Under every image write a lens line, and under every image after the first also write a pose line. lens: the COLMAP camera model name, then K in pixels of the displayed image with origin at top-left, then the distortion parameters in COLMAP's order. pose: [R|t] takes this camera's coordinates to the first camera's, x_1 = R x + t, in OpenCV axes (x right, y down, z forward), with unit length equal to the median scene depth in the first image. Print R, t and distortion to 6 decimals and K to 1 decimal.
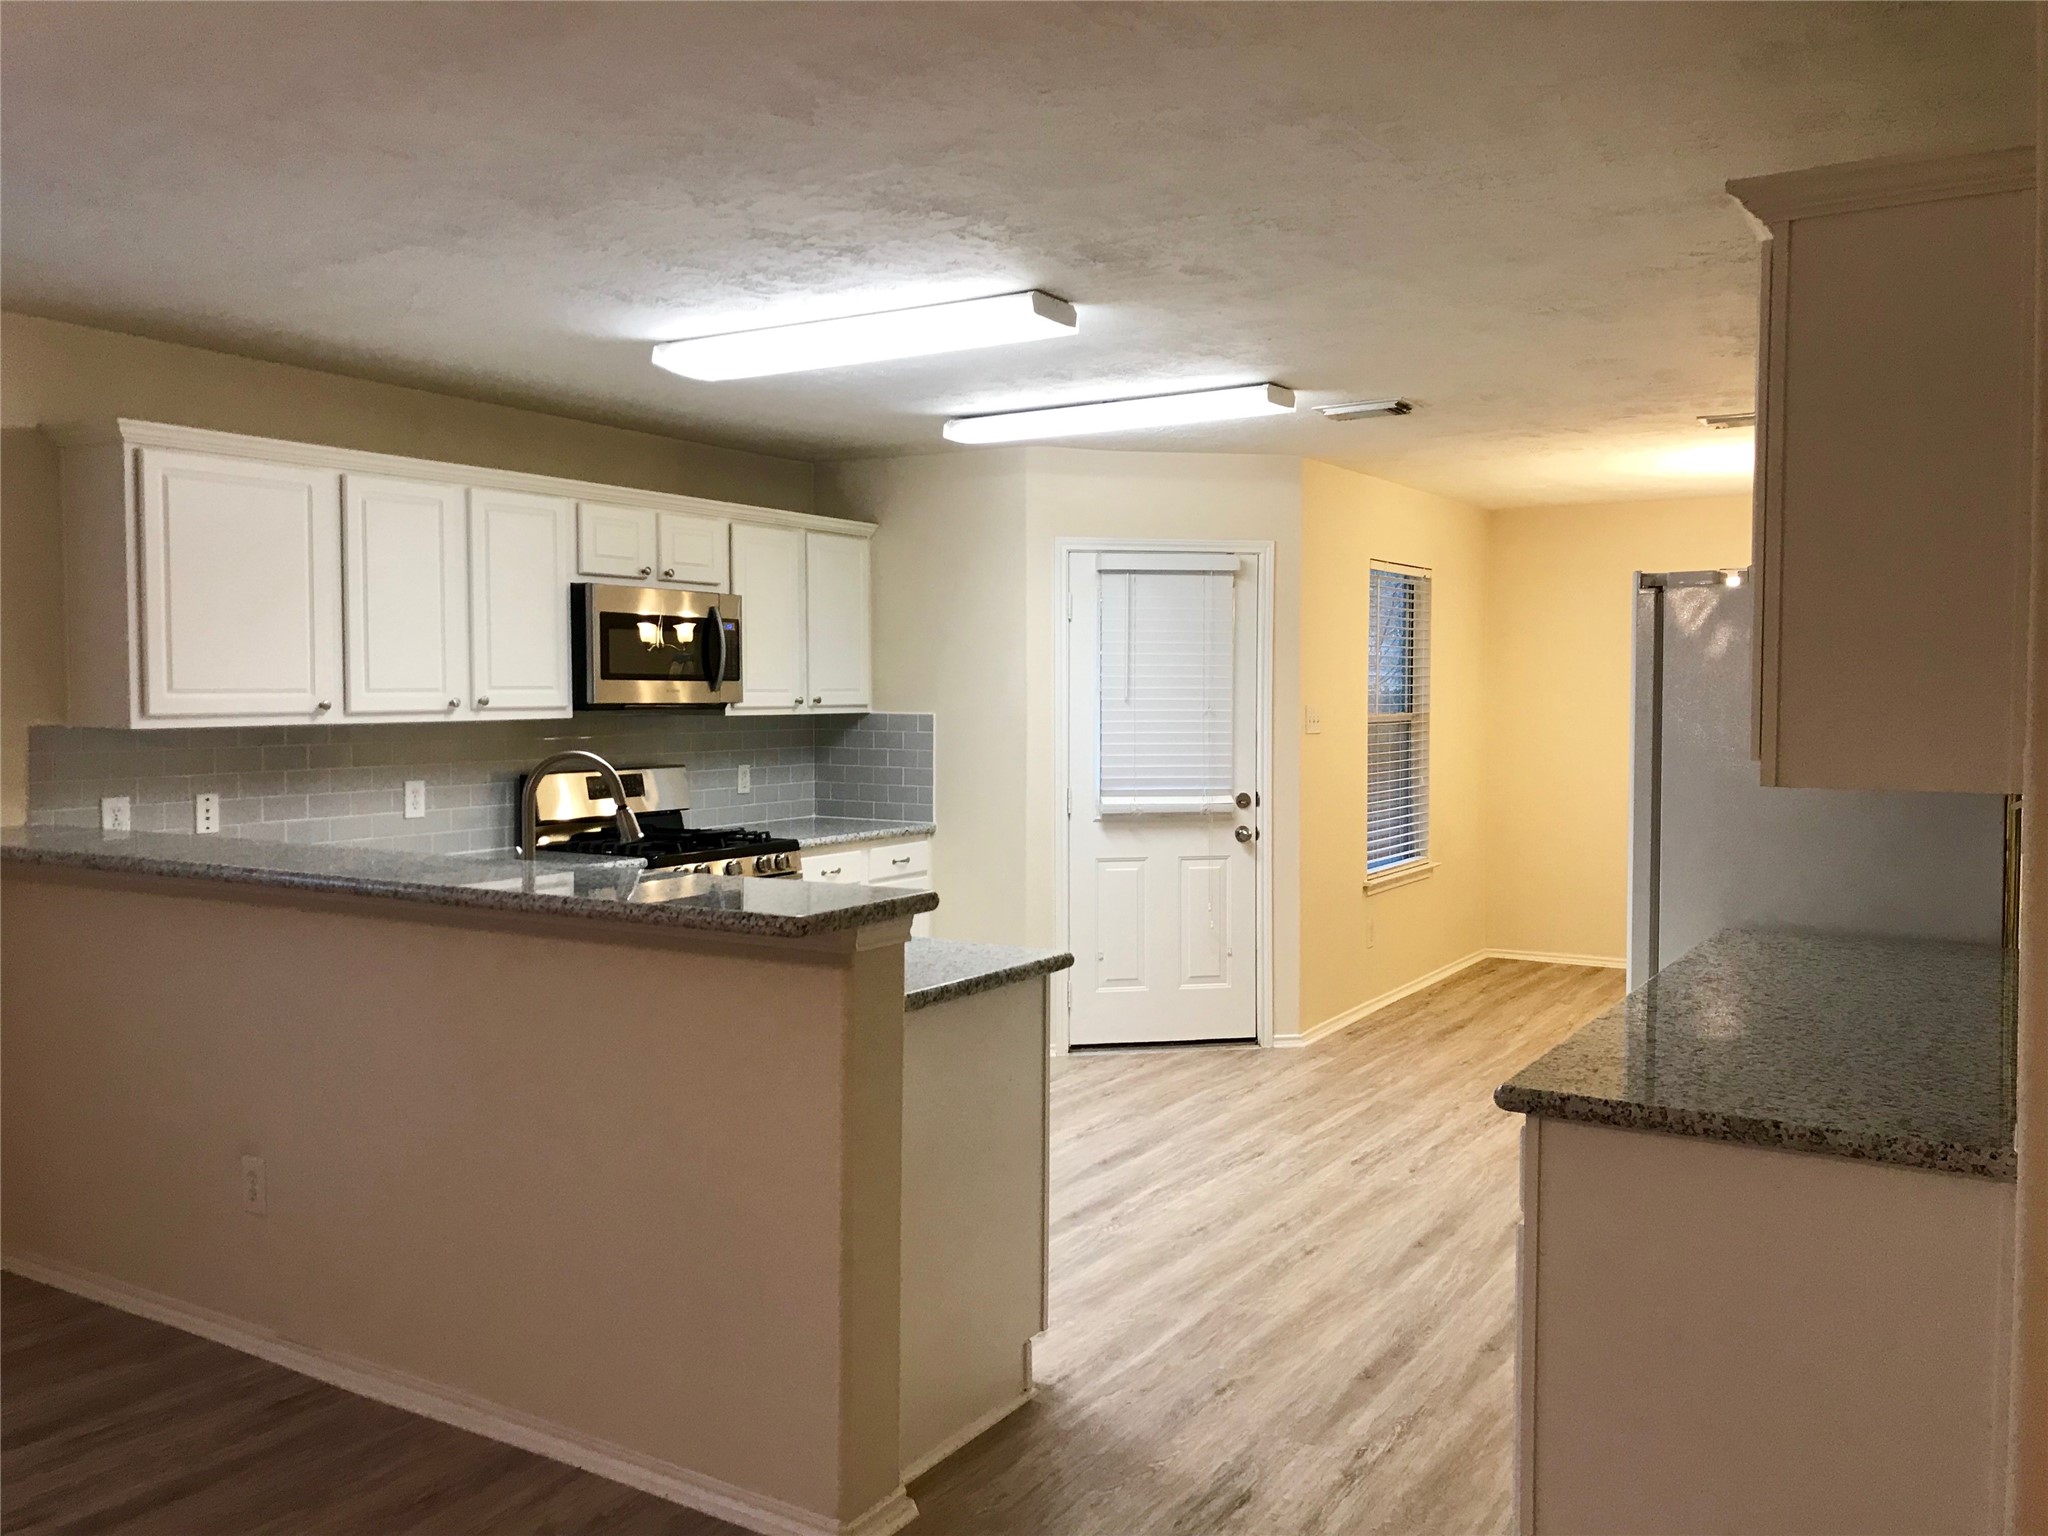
lens RADIAL K [[1638.2, 0, 1024.0], [0, 1638.2, 768.0], [0, 0, 1]] dist [0.012035, 0.001896]
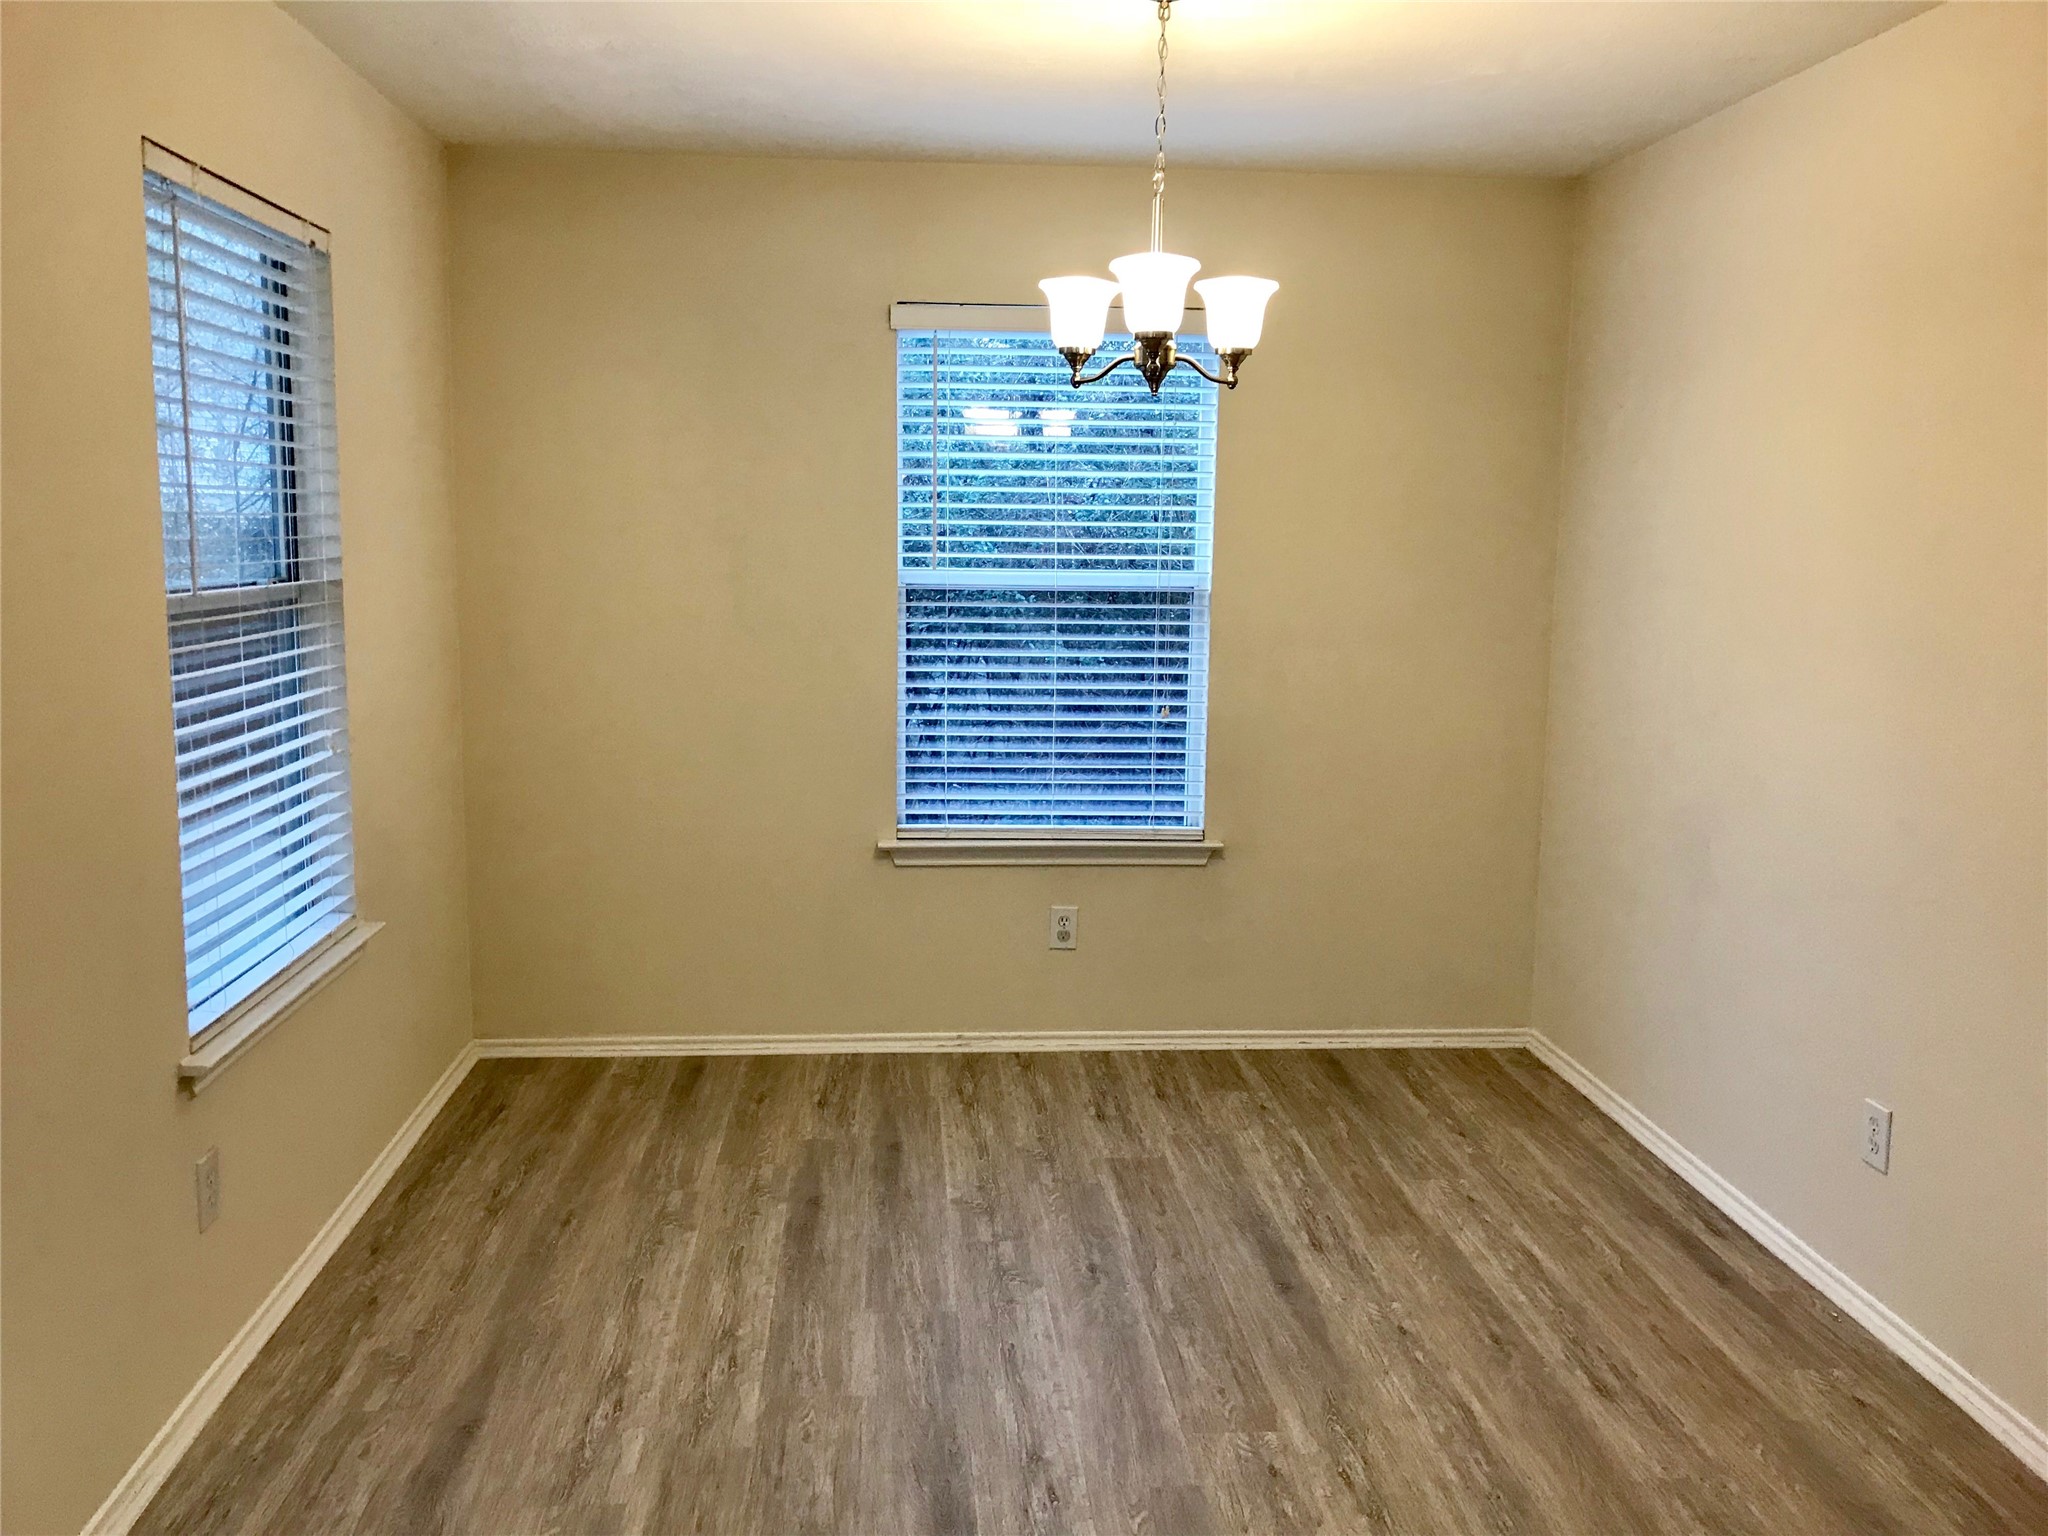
lens RADIAL K [[1638.2, 0, 1024.0], [0, 1638.2, 768.0], [0, 0, 1]] dist [0.012035, 0.001896]
pose [[0.804958, -0.077133, 0.588297, 0.167088], [0.018256, 0.994264, 0.105380, -0.033250], [-0.593051, -0.074086, 0.801749, 0.682256]]
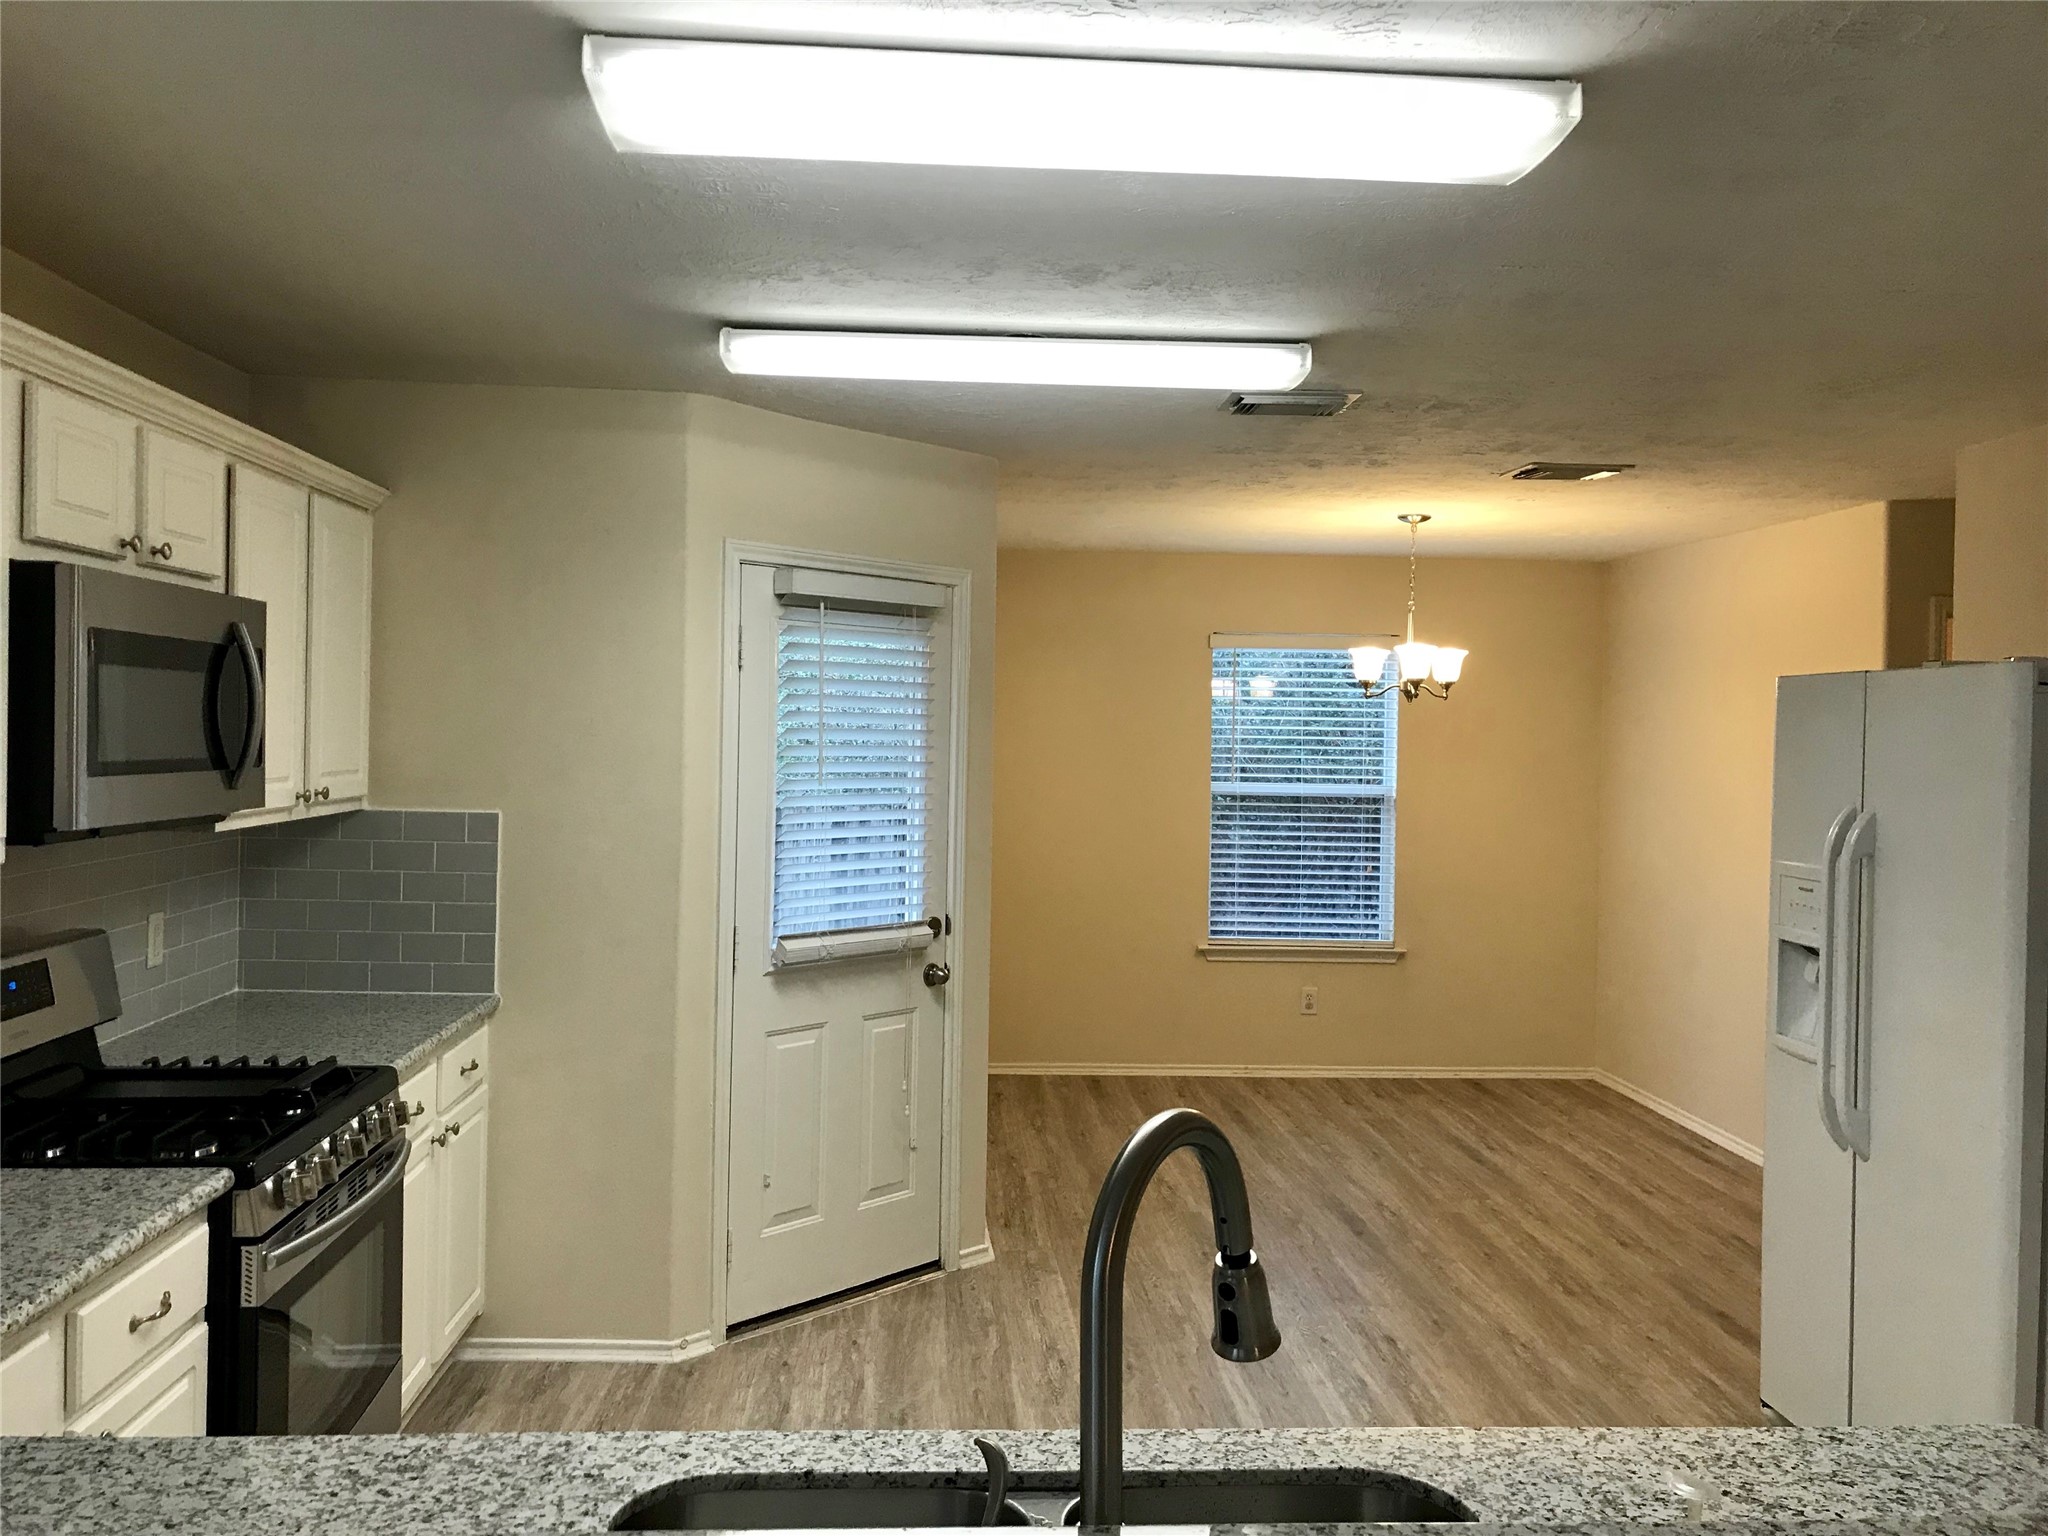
lens RADIAL K [[1669.2, 0, 1024.0], [0, 1669.2, 727.6], [0, 0, 1]] dist [0.004103, -0.002253]
pose [[0.809523, 0.015229, 0.586891, -0.263776], [0.009636, 0.999184, -0.039218, -0.038553], [-0.587010, 0.037403, 0.808715, 0.391953]]
